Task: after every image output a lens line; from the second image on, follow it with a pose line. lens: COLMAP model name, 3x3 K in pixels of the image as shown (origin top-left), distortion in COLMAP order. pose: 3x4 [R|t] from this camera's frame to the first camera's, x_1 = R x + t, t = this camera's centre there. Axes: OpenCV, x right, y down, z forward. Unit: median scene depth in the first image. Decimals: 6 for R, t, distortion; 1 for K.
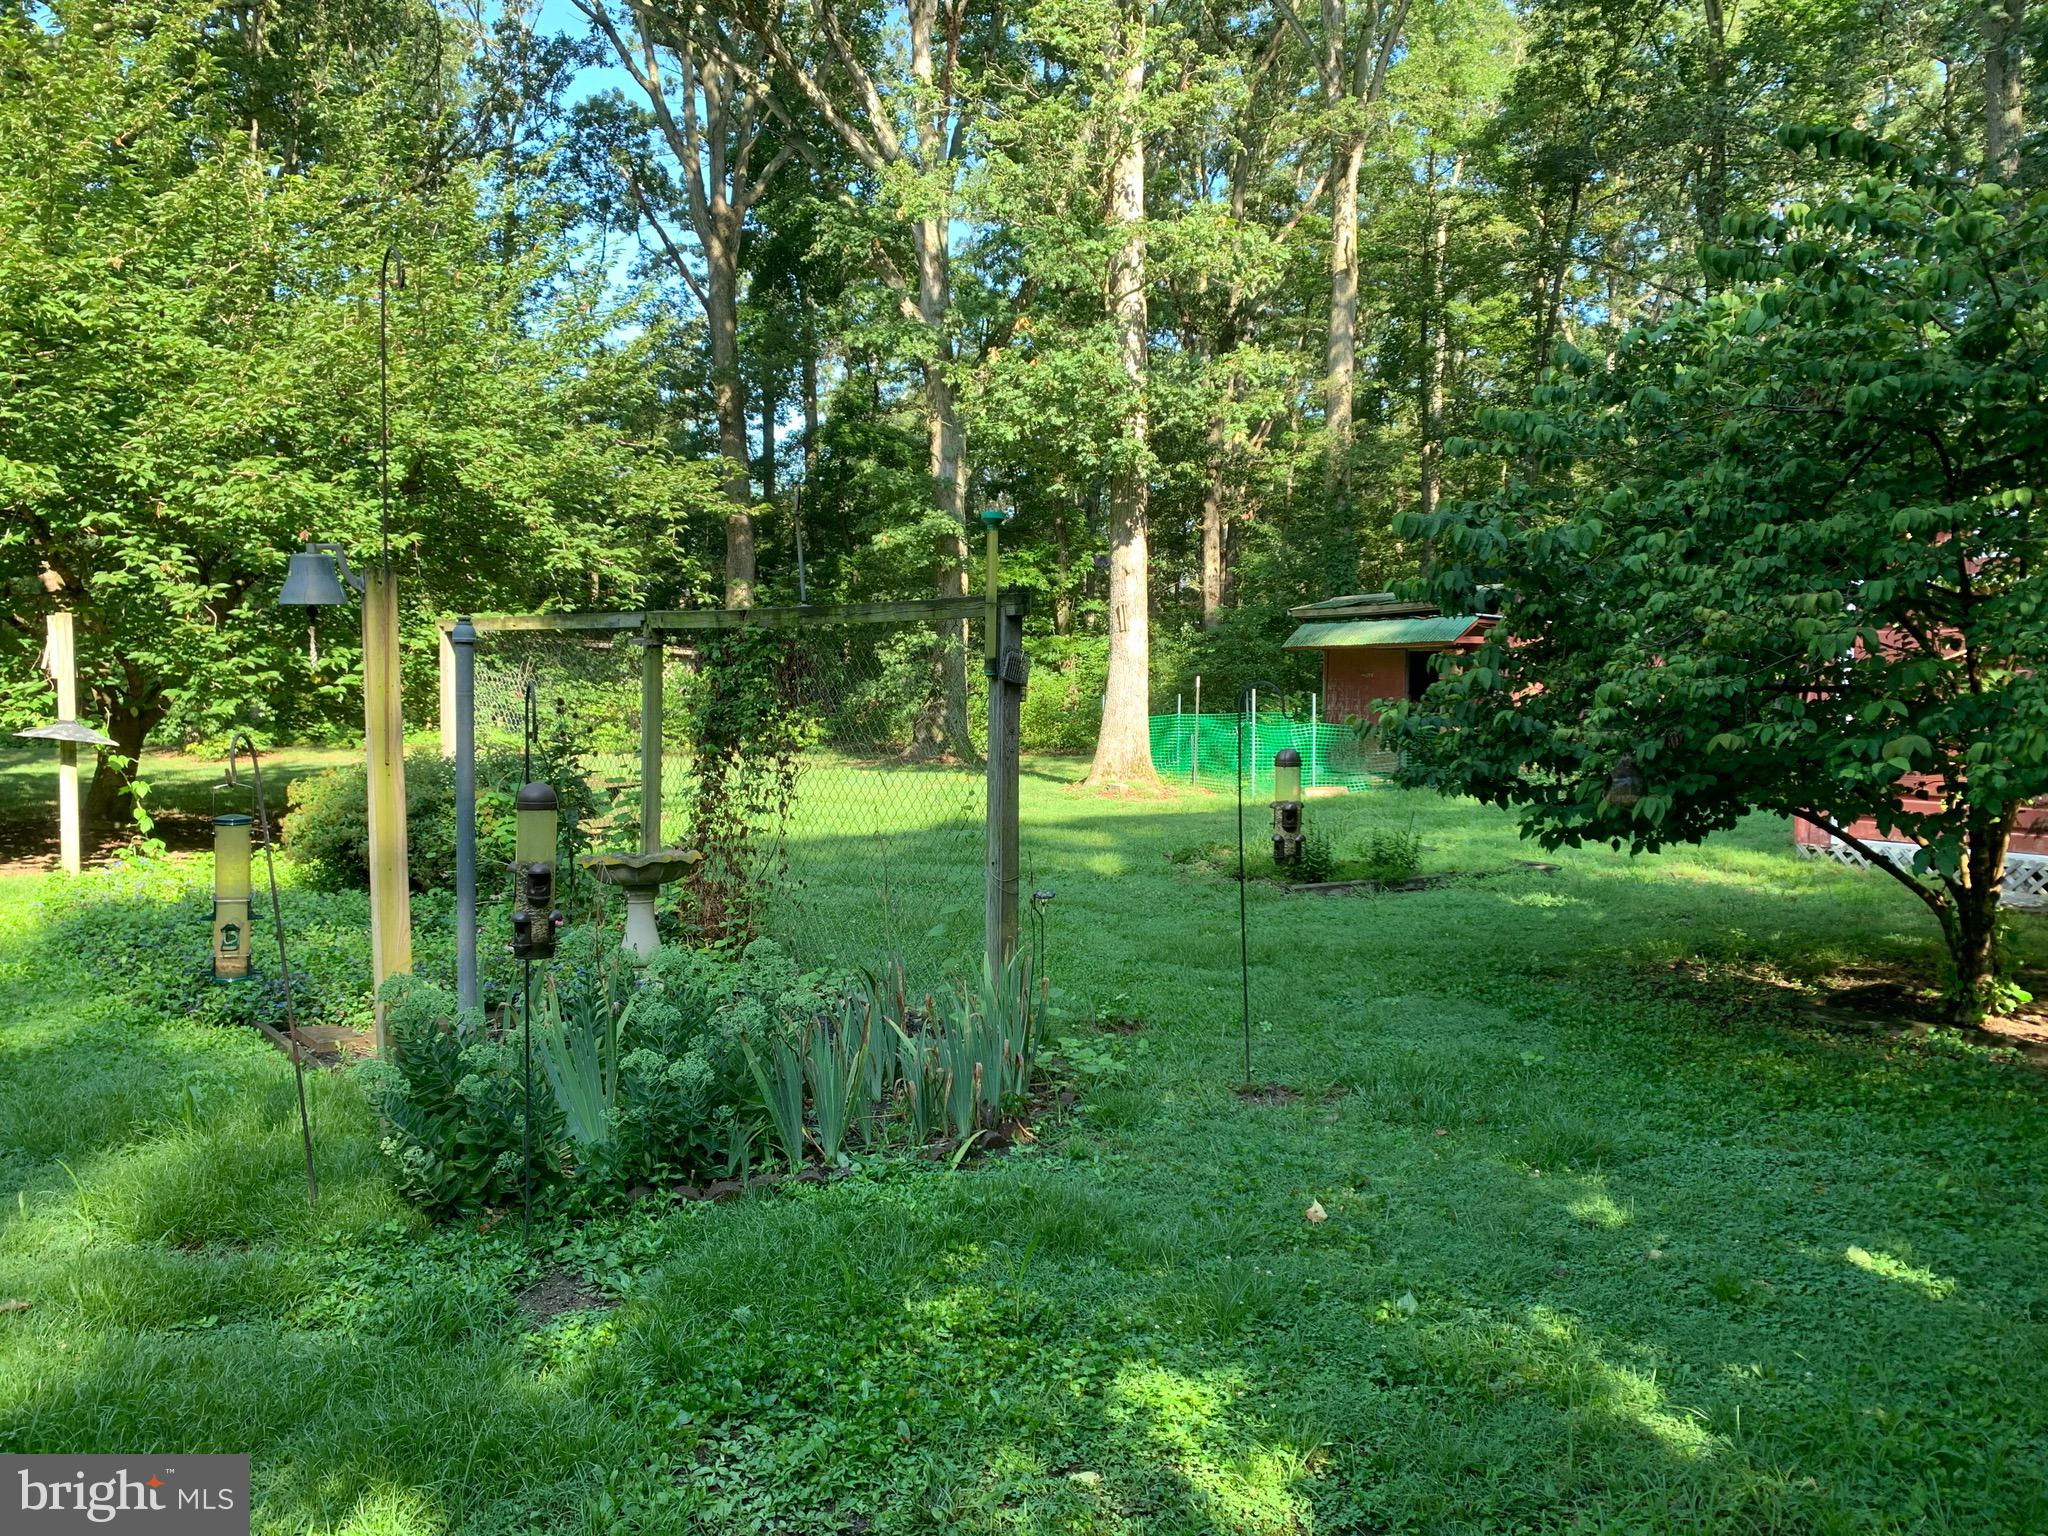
lens RADIAL K [[1546.0, 0, 1018.0], [0, 1546.0, 767.4], [0, 0, 1]] dist [0.010773, -0.020299]
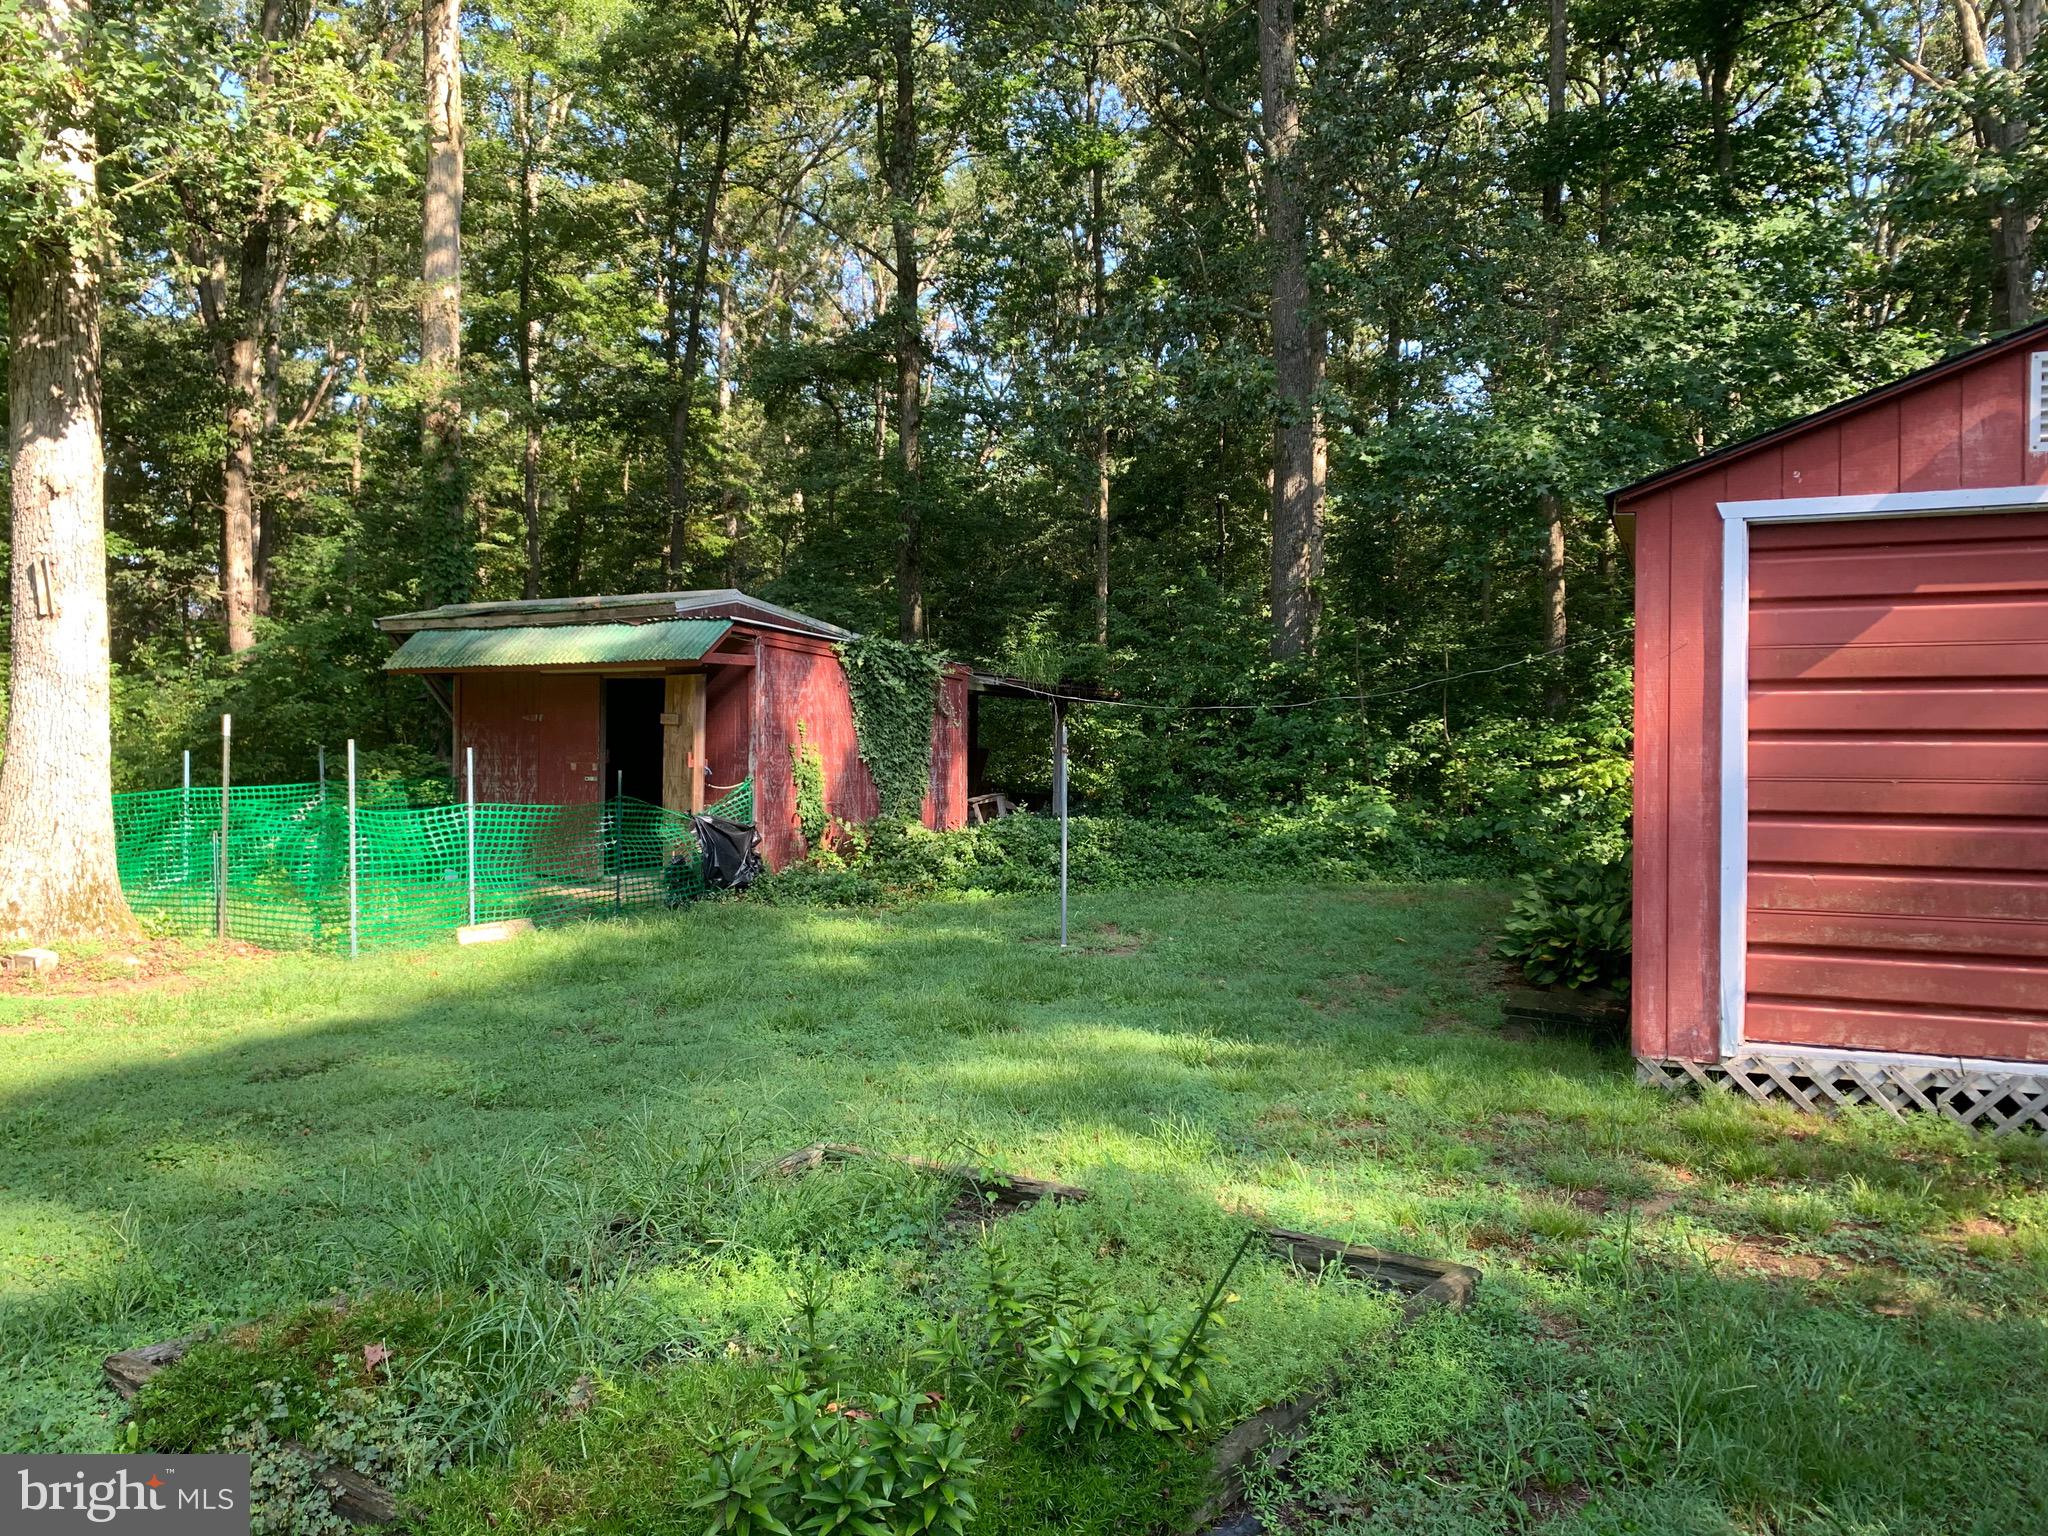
lens RADIAL K [[1546.0, 0, 1007.3], [0, 1546.0, 781.1], [0, 0, 1]] dist [0.010773, -0.020299]
pose [[0.833053, -0.017403, 0.552919, 0.038094], [0.032459, 0.999321, -0.017451, -0.016106], [-0.552239, 0.032484, 0.833052, 0.341783]]
